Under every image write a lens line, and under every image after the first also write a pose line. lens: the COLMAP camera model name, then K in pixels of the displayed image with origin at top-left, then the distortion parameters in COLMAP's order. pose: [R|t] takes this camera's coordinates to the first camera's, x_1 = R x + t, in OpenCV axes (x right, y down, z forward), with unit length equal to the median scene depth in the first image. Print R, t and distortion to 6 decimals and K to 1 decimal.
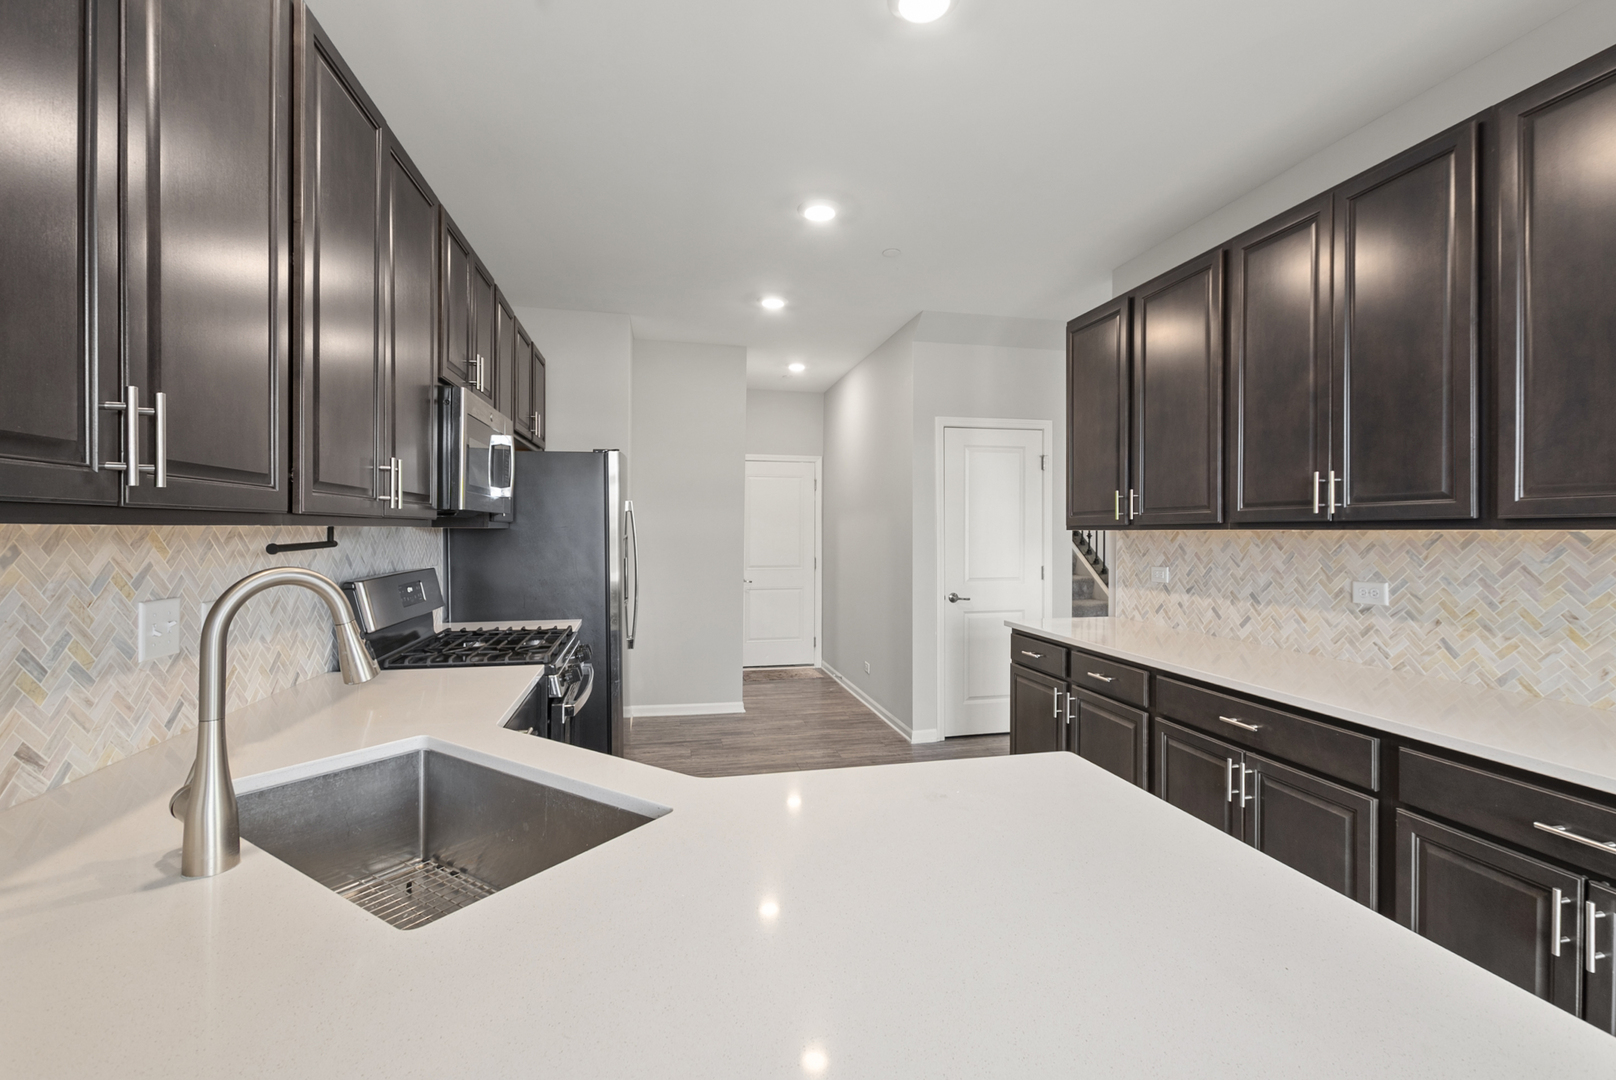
lens RADIAL K [[712.9, 0, 808.0], [0, 712.9, 540.0], [0, 0, 1]] dist [0.001117, -0.000530]
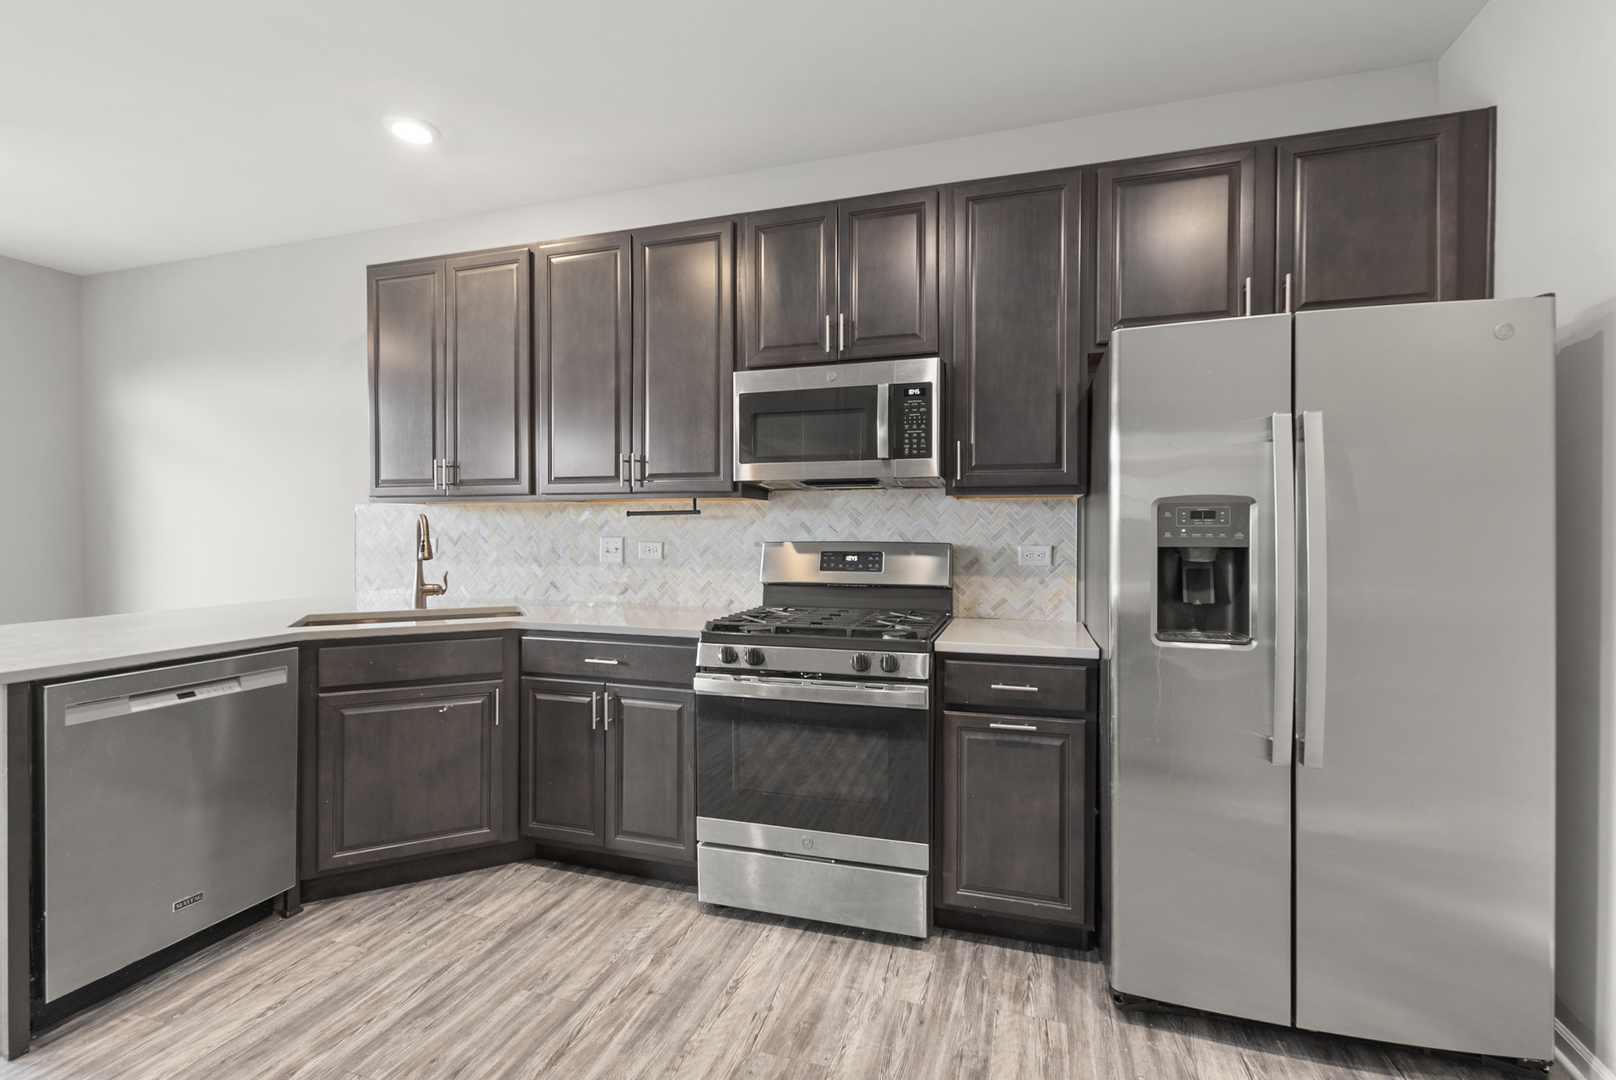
lens RADIAL K [[711.1, 0, 815.9], [0, 711.1, 548.9], [0, 0, 1]] dist [-0.000579, -0.001500]
pose [[-0.484862, 0.015719, -0.874450, 0.356296], [-0.016265, 0.999503, 0.026986, 0.027027], [0.874440, 0.027307, -0.484365, 1.347363]]
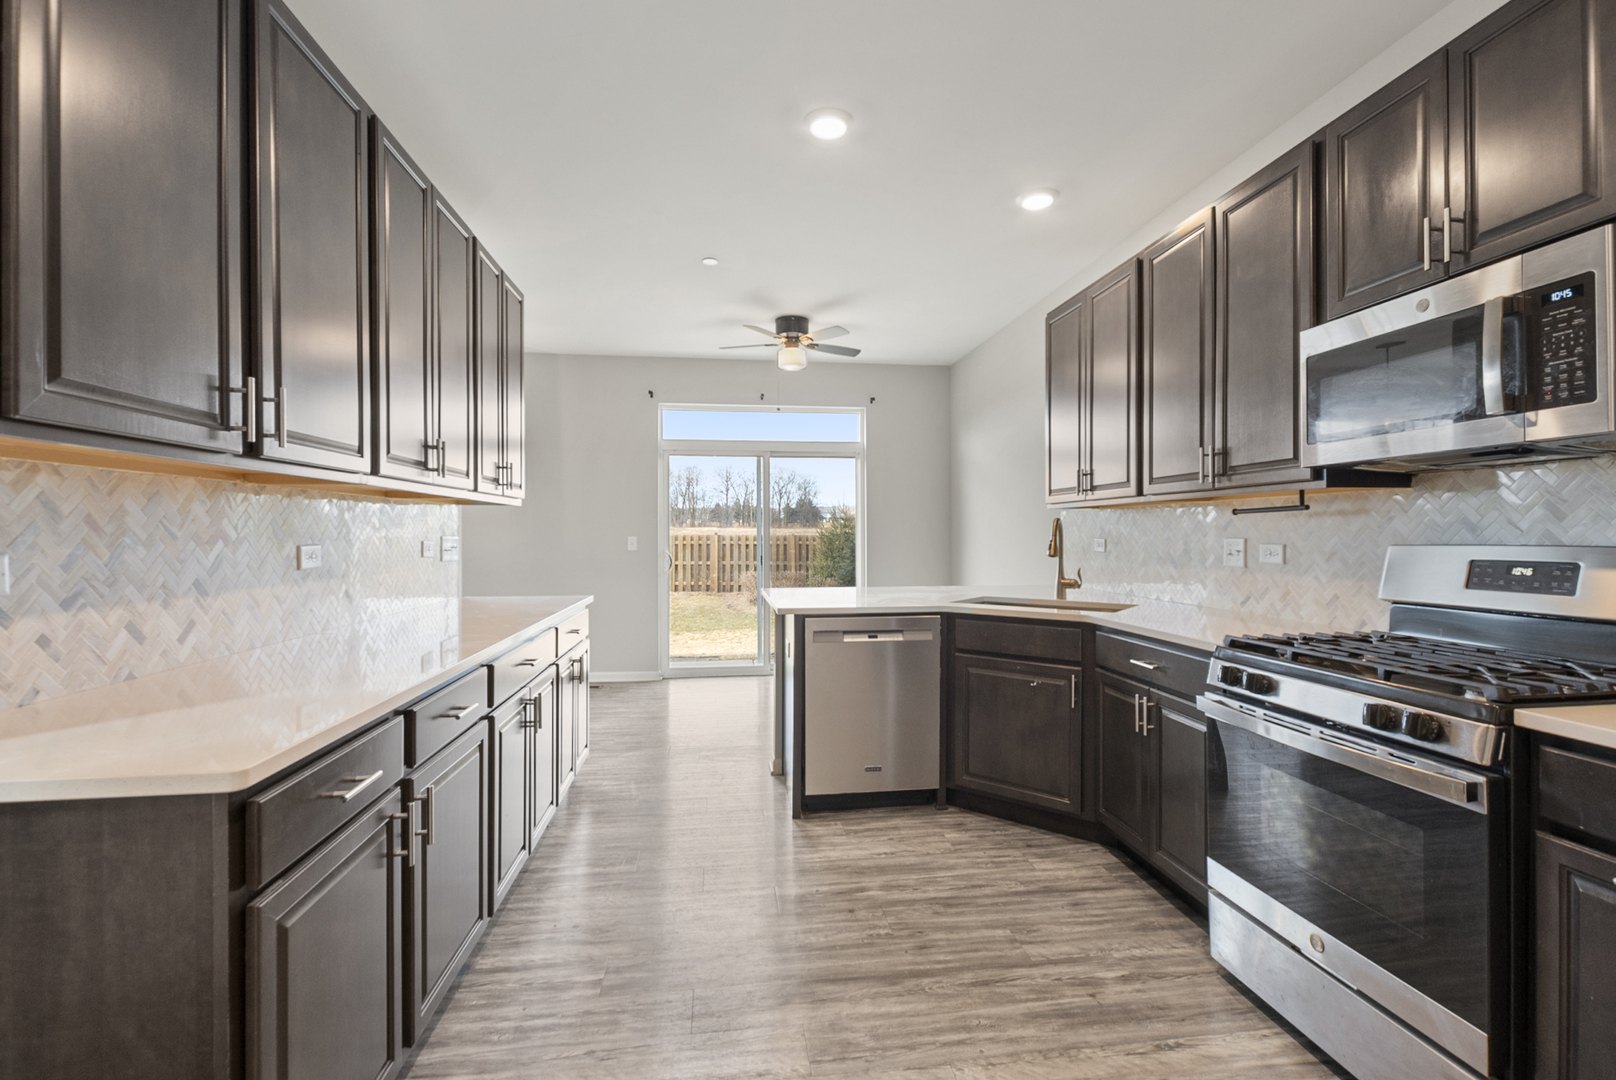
lens RADIAL K [[712.9, 0, 808.0], [0, 712.9, 540.0], [0, 0, 1]] dist [0.001117, -0.000530]
pose [[-0.996913, -0.003770, 0.078418, 0.055752], [-0.002054, 0.999757, 0.021951, 0.025457], [-0.078482, 0.021722, -0.996679, 1.583124]]
